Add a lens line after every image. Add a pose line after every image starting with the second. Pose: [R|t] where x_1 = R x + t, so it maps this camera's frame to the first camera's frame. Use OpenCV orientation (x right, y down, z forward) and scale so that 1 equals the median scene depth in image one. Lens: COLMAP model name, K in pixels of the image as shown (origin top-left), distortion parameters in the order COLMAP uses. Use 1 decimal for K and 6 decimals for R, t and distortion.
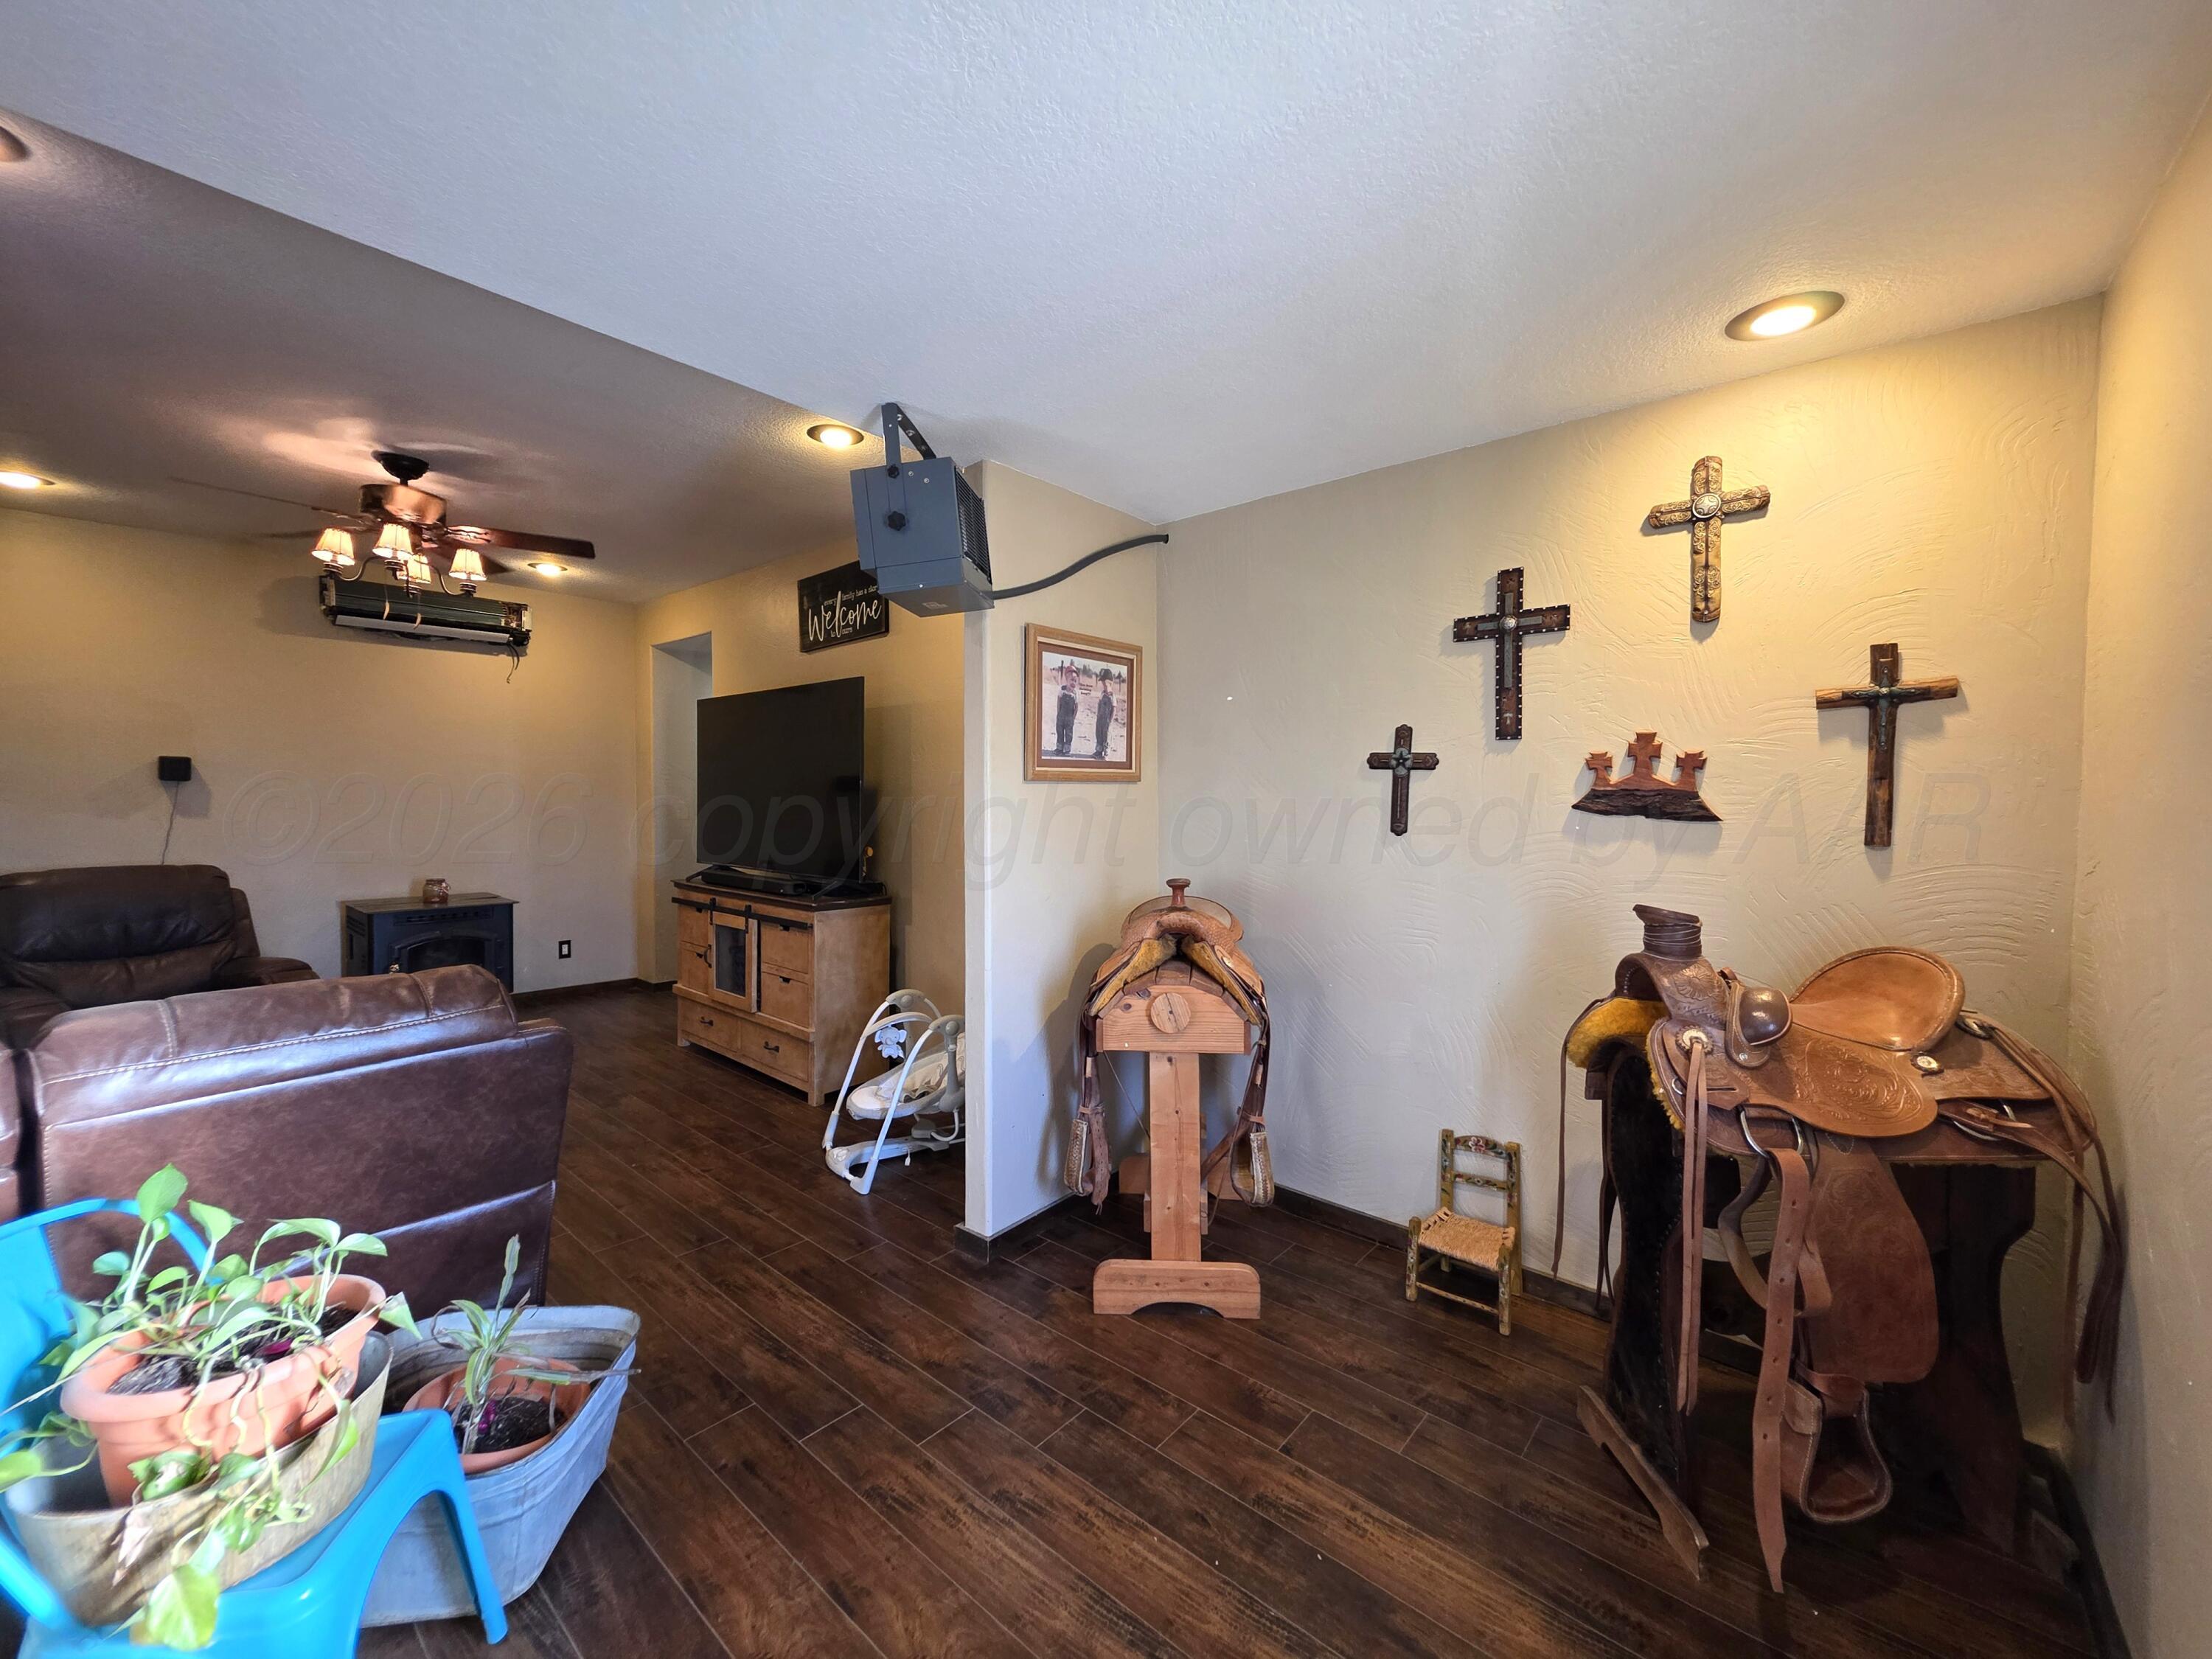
lens RADIAL K [[872.9, 0, 1112.1], [0, 872.9, 822.4], [0, 0, 1]] dist [0.000594, -0.000107]
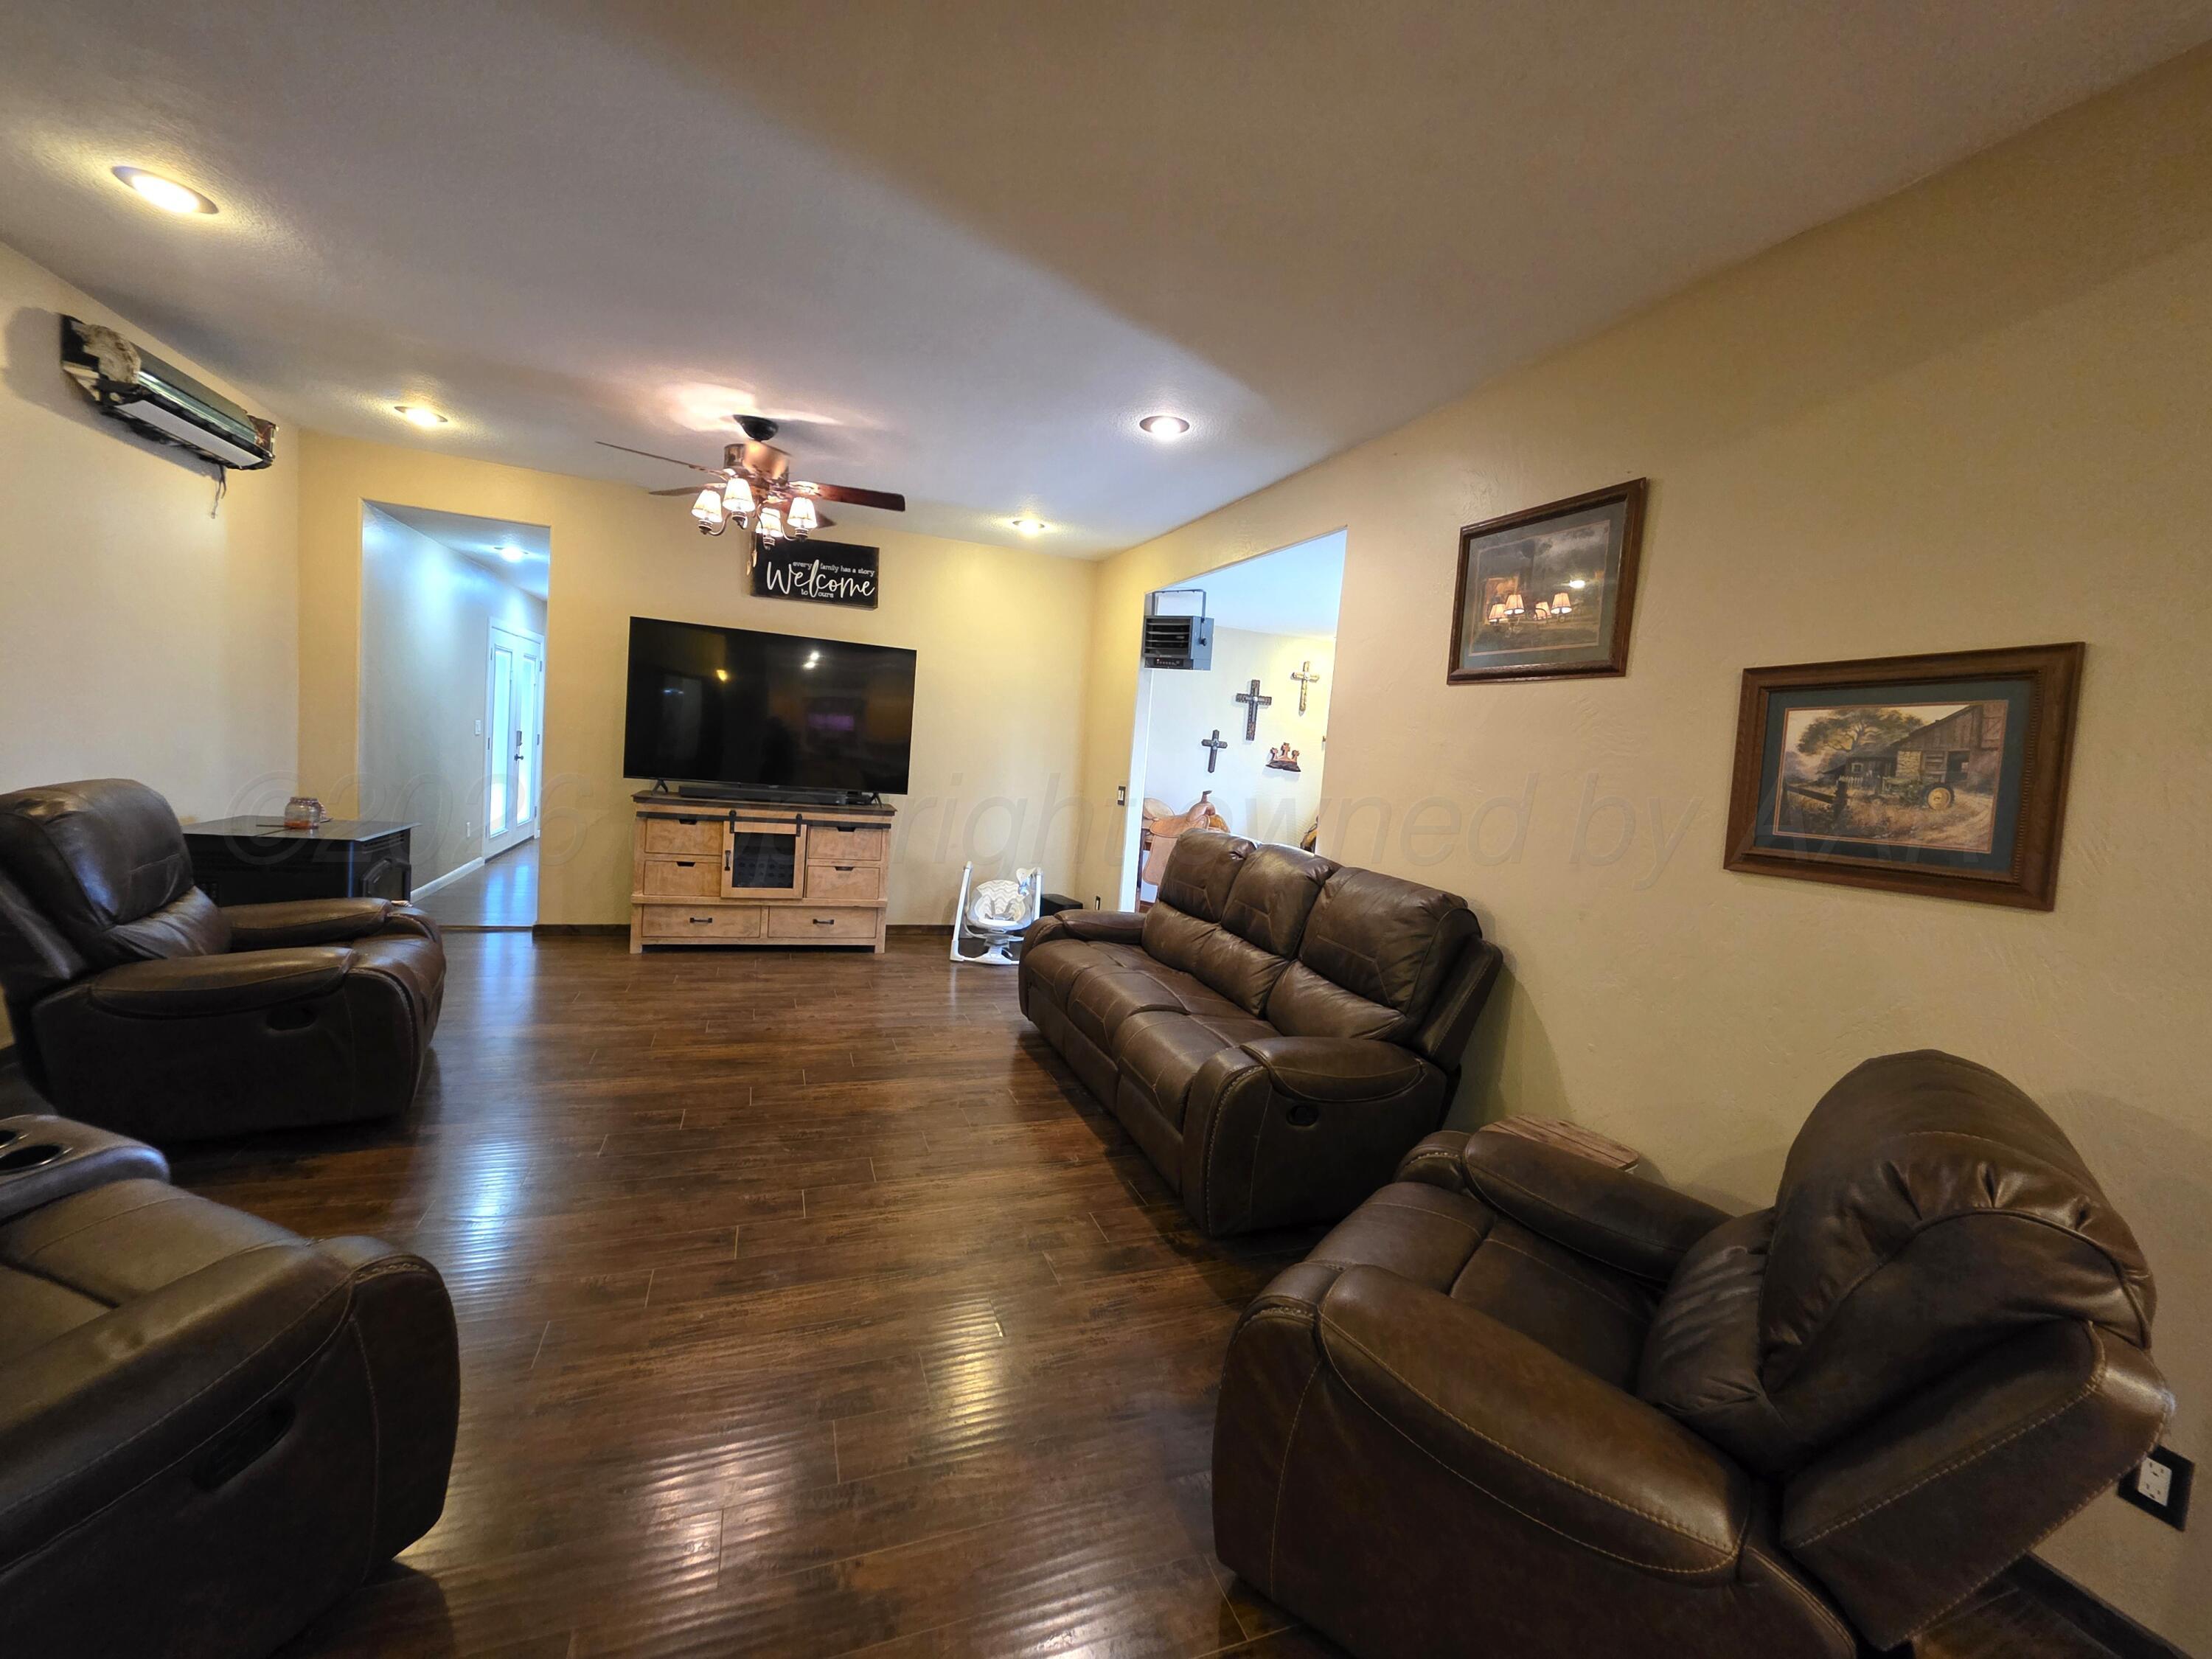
lens RADIAL K [[883.0, 0, 1102.5], [0, 883.0, 819.5], [0, 0, 1]] dist [0.003580, 0.000228]
pose [[0.481338, -0.035713, 0.875807, -1.317388], [-0.052852, 0.996169, 0.069668, -0.007751], [-0.874940, -0.079822, 0.477607, 0.022046]]
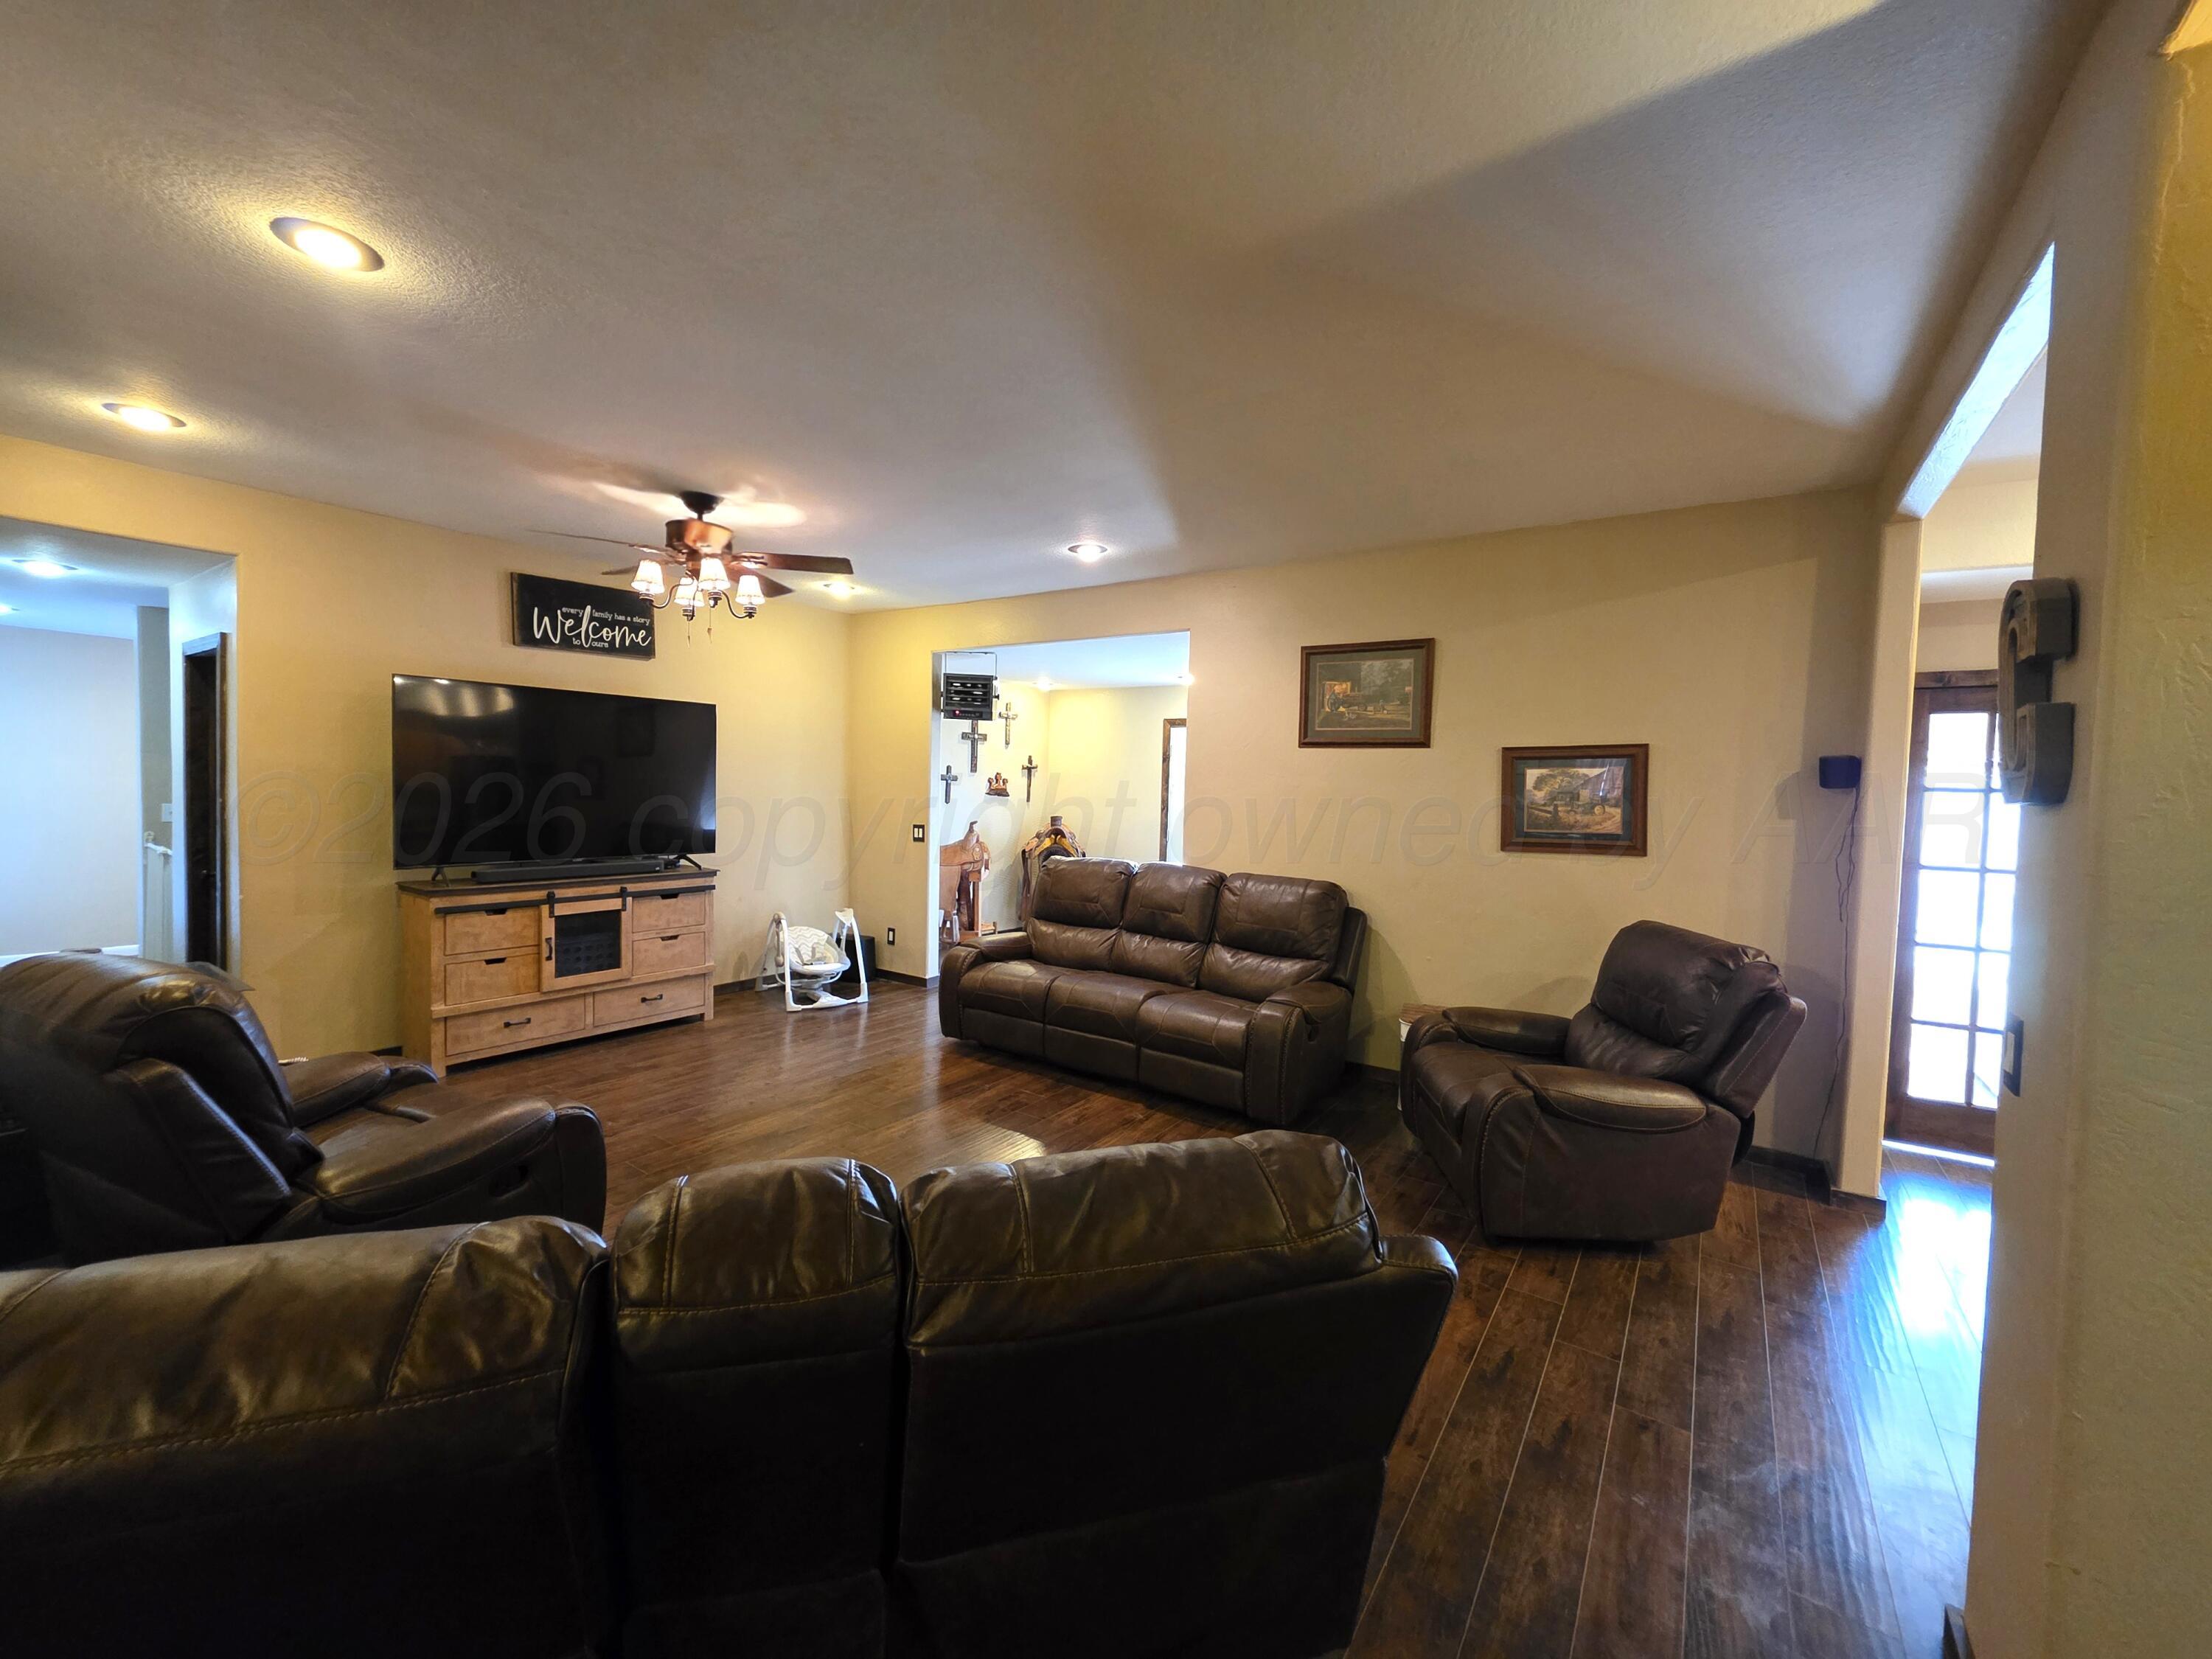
lens RADIAL K [[883.0, 0, 1103.8], [0, 883.0, 818.7], [0, 0, 1]] dist [0.003580, 0.000228]
pose [[-0.096841, -0.049375, 0.994074, -1.633669], [0.004220, 0.998739, 0.050017, -0.049487], [-0.995291, 0.009039, -0.096510, 0.486998]]
